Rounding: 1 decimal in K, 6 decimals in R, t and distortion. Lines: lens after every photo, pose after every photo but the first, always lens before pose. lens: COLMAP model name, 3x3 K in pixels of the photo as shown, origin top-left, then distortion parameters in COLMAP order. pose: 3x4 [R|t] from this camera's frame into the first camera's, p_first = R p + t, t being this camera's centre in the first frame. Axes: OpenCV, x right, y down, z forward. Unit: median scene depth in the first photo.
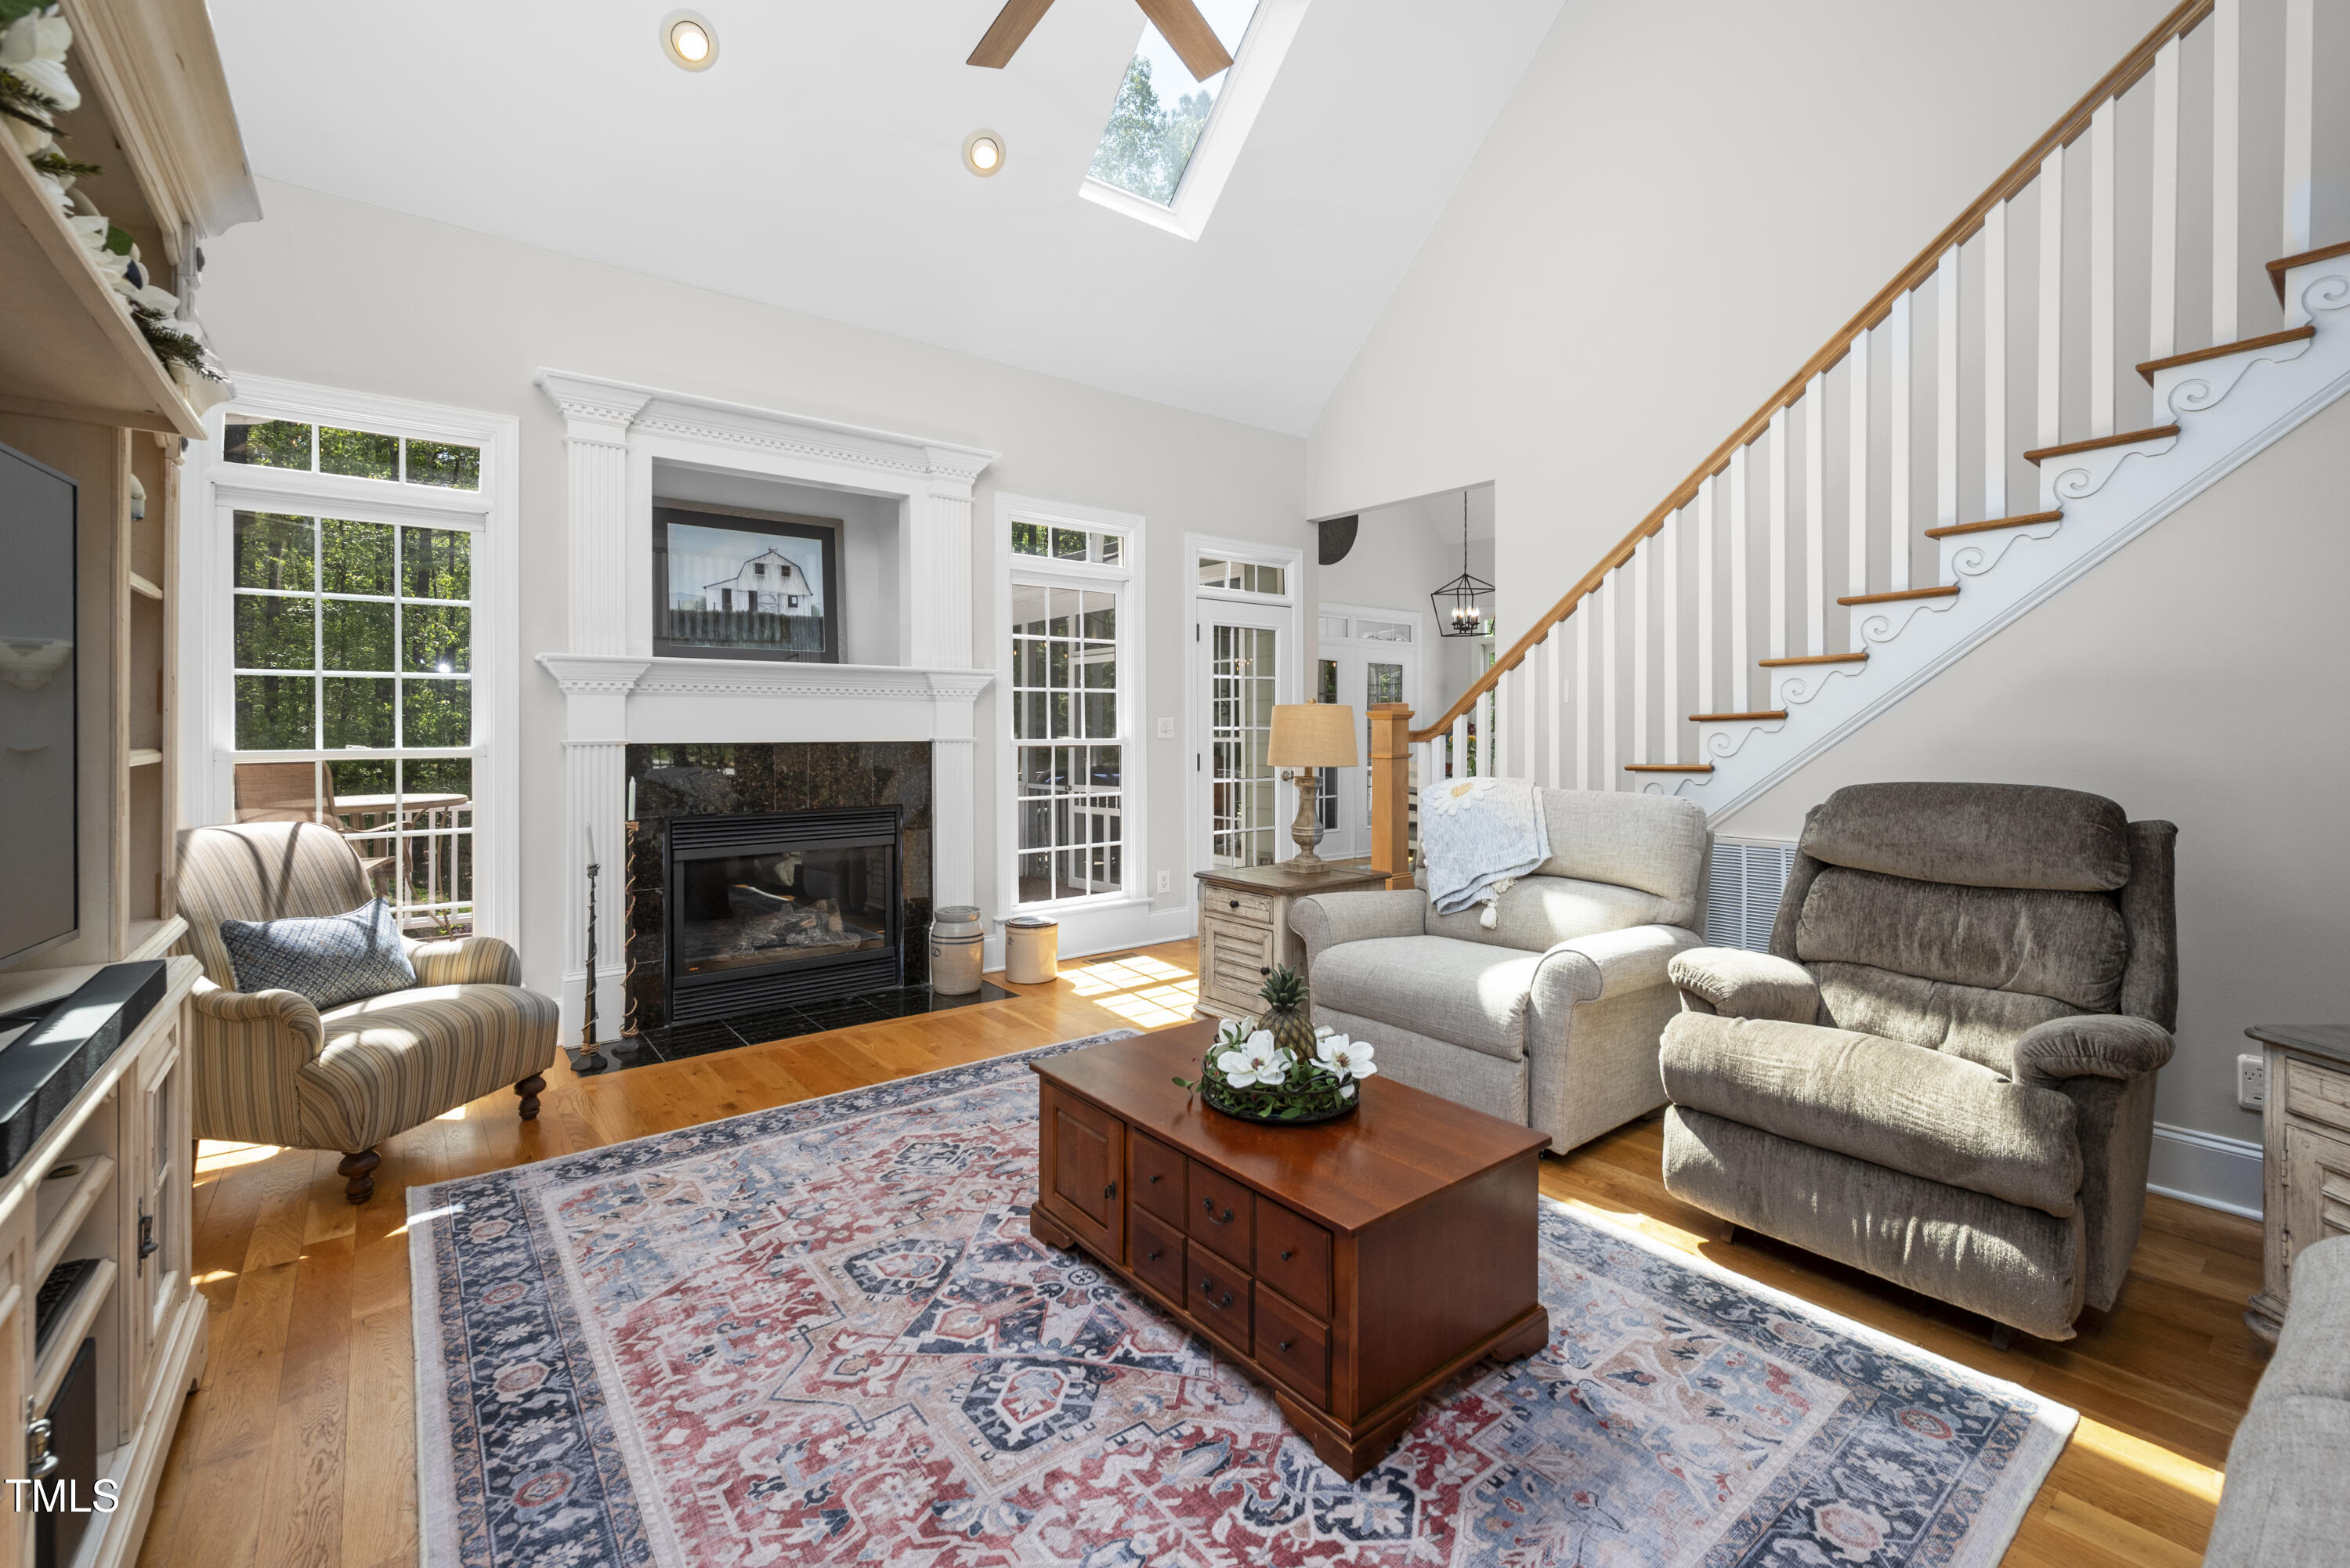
lens RADIAL K [[984.4, 0, 1170.9], [0, 984.4, 742.4], [0, 0, 1]] dist [0.000395, 0.000119]
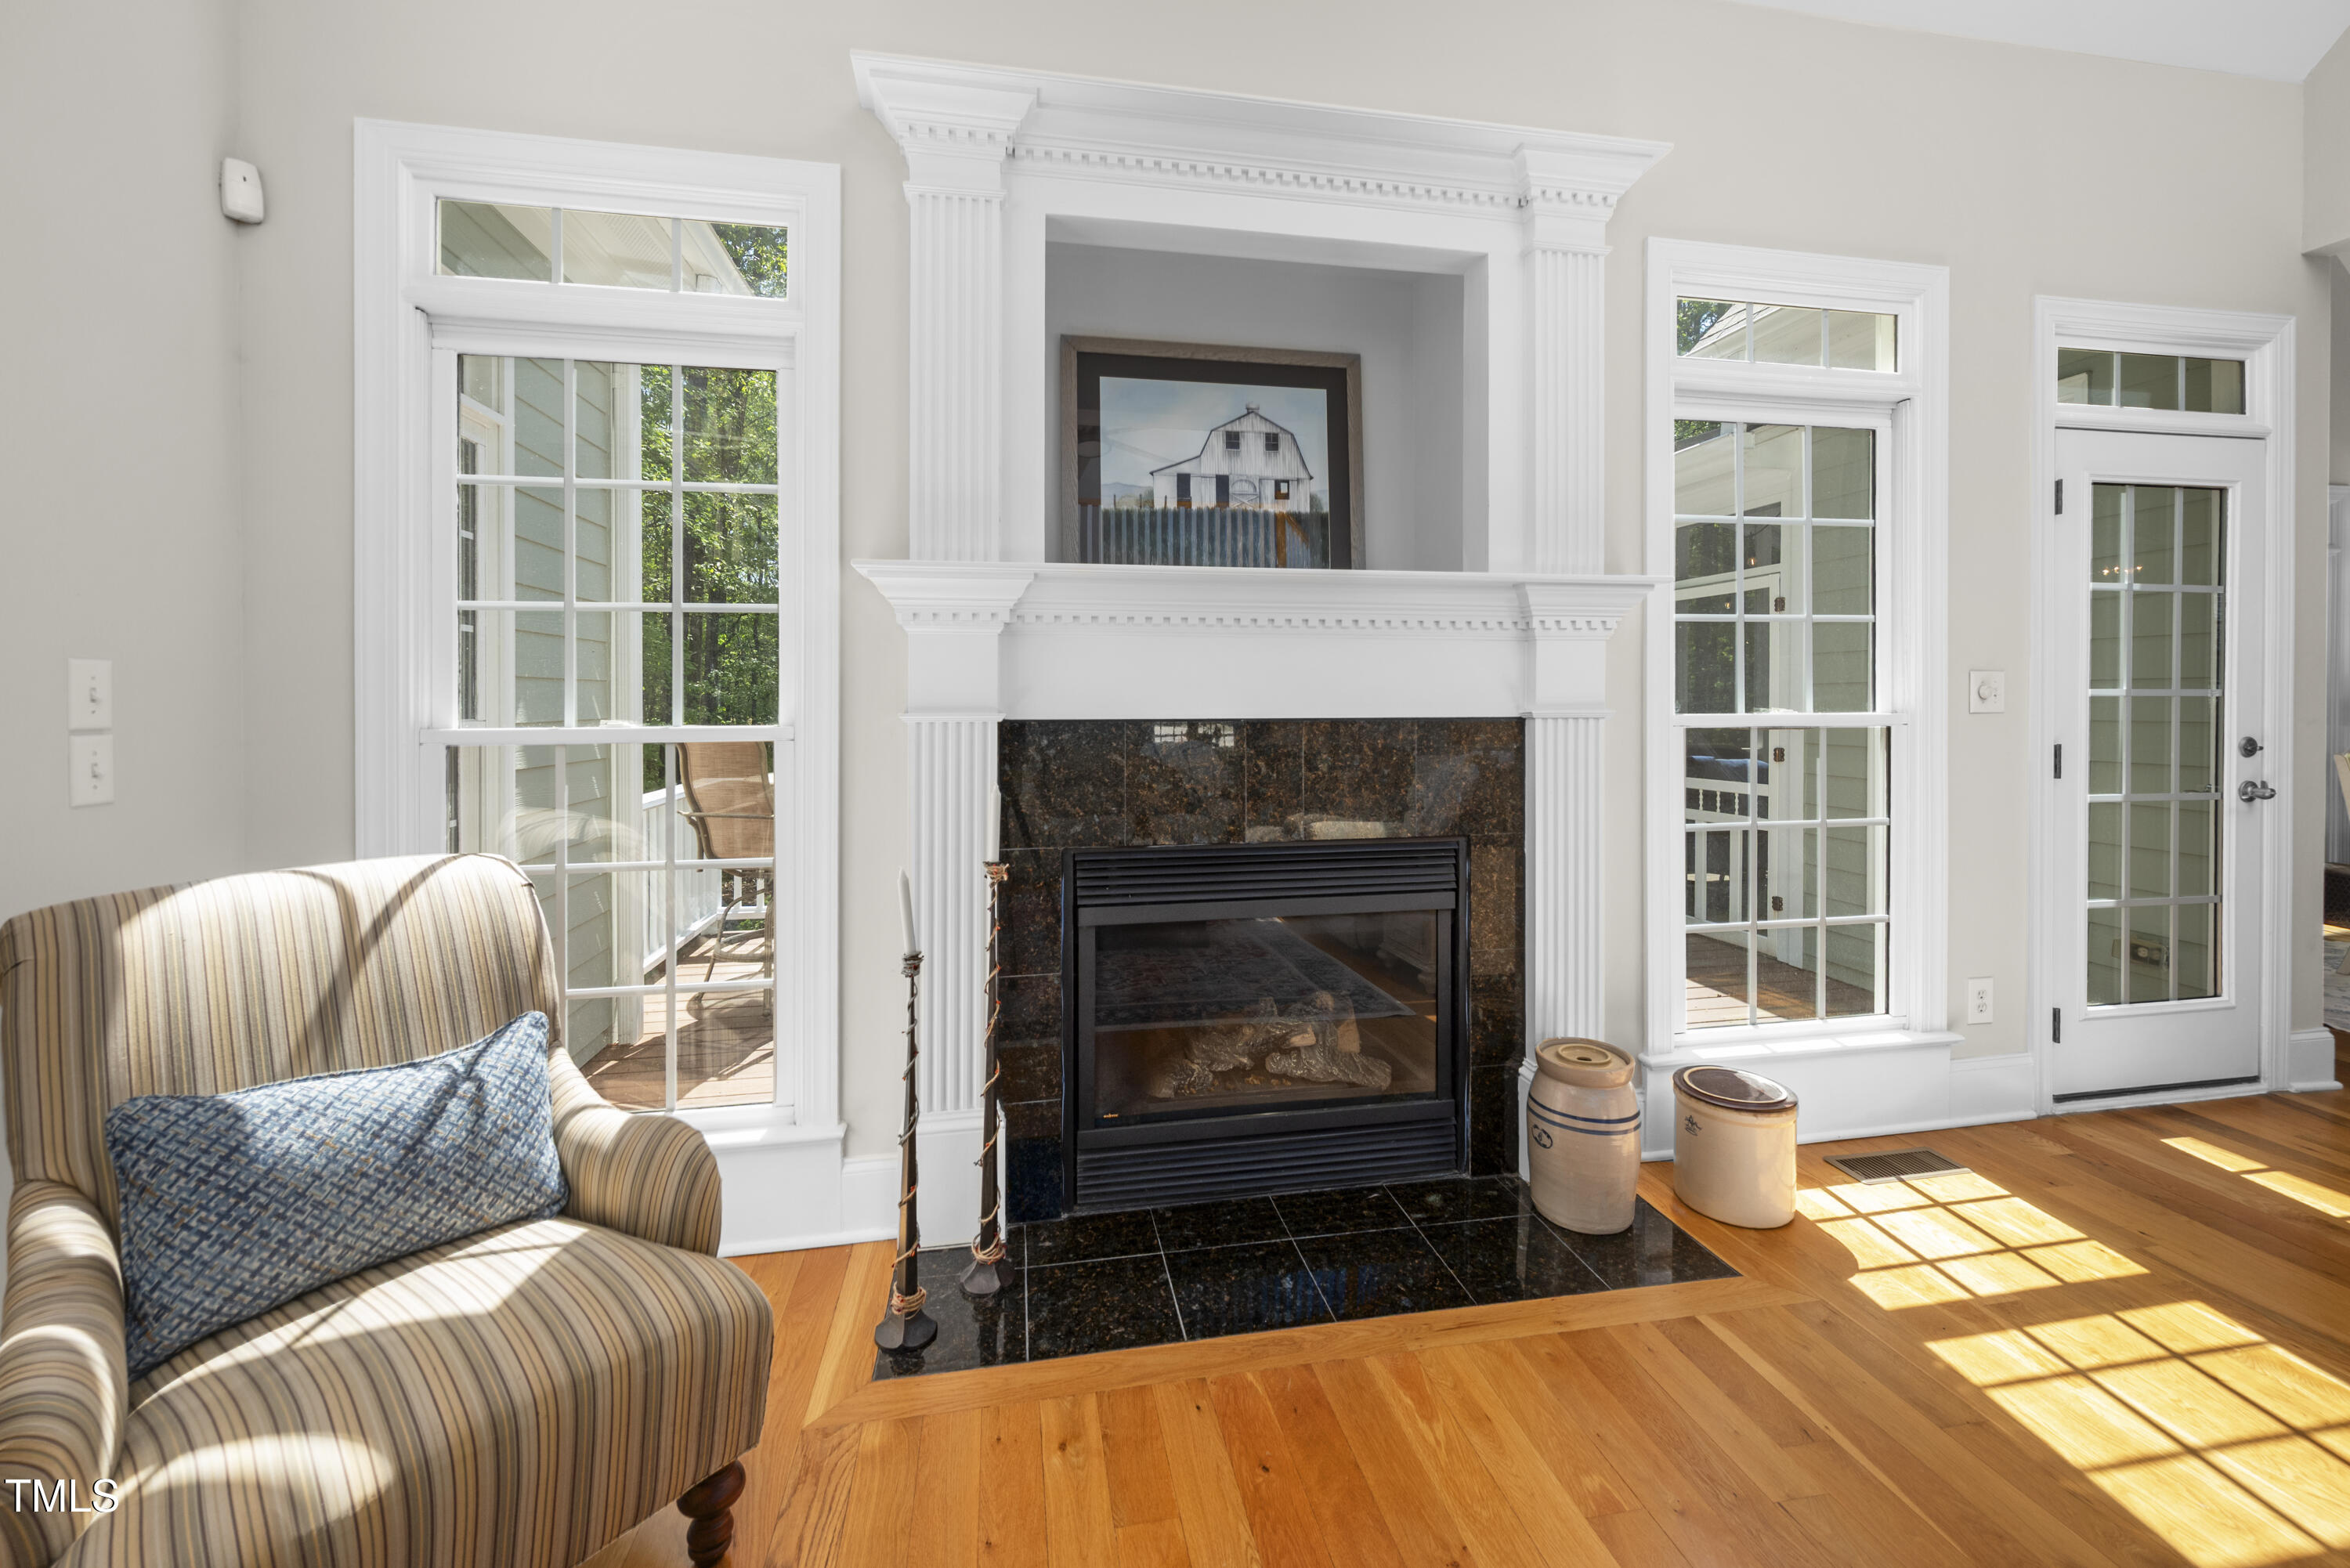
lens RADIAL K [[947.5, 0, 1177.3], [0, 947.5, 709.8], [0, 0, 1]] dist [-0.000339, -0.000023]
pose [[0.882845, 0.004771, -0.469640, -0.168197], [-0.005186, 0.999986, 0.000411, -0.004418], [0.469636, 0.002072, 0.882858, 0.461191]]
